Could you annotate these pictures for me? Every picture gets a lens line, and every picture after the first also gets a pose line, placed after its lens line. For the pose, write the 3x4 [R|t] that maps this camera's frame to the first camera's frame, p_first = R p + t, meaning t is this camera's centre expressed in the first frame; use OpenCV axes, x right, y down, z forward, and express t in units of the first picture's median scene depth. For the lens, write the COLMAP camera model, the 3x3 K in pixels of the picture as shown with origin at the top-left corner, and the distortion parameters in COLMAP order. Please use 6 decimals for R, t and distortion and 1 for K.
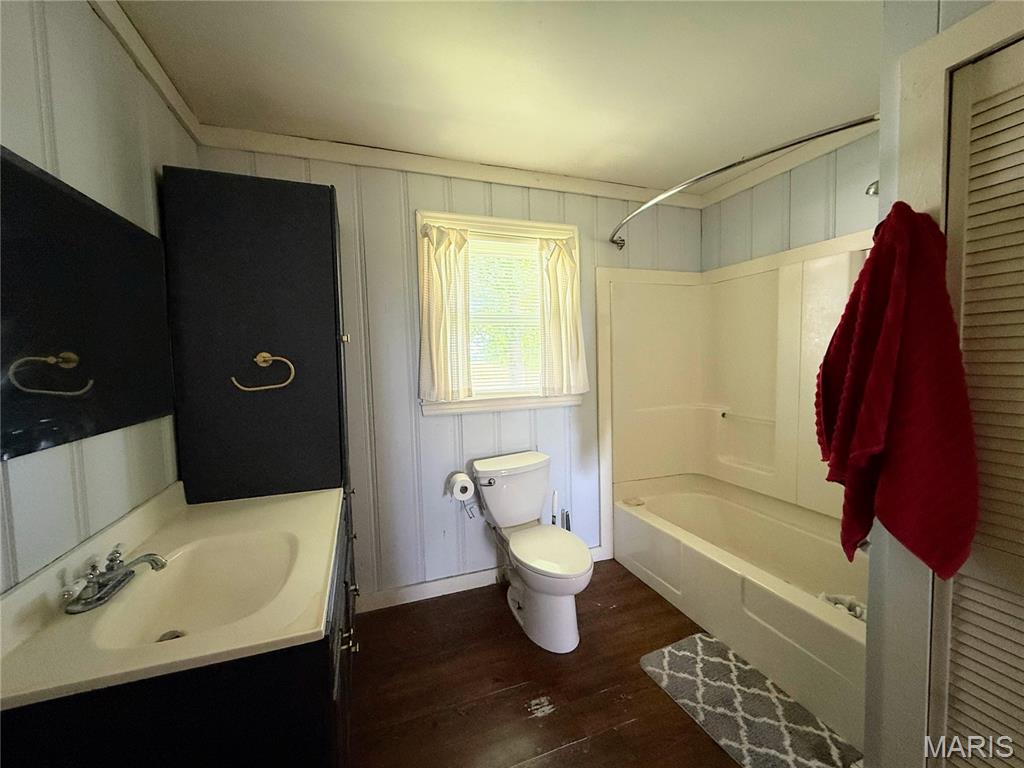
lens RADIAL K [[410.7, 0, 512.6], [0, 410.7, 383.4], [0, 0, 1]] dist [-0.001879, -0.000179]
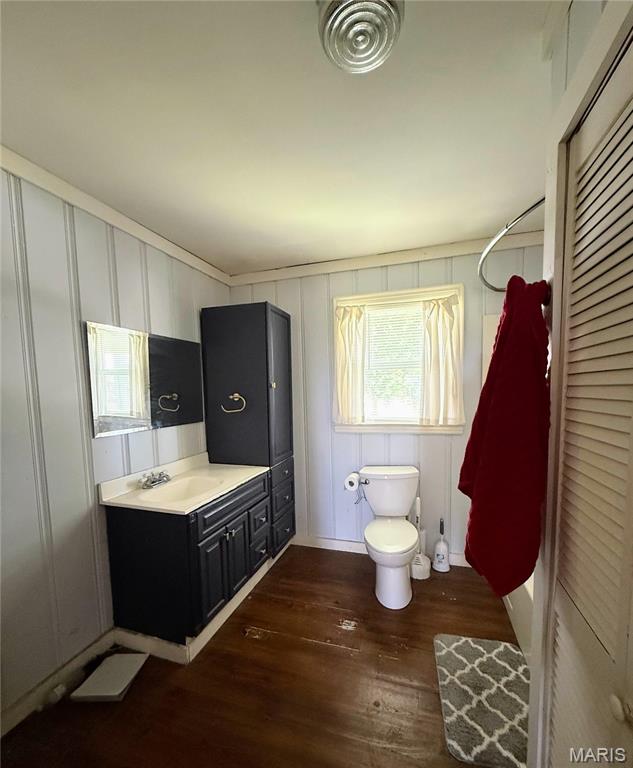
lens RADIAL K [[339.0, 0, 313.7], [0, 339.0, 419.8], [0, 0, 1]] dist [-0.012991, 0.000841]
pose [[0.782458, 0.059559, -0.619848, 0.512378], [-0.032071, 0.997949, 0.055405, -0.035984], [0.621877, -0.023473, 0.782763, -0.041483]]
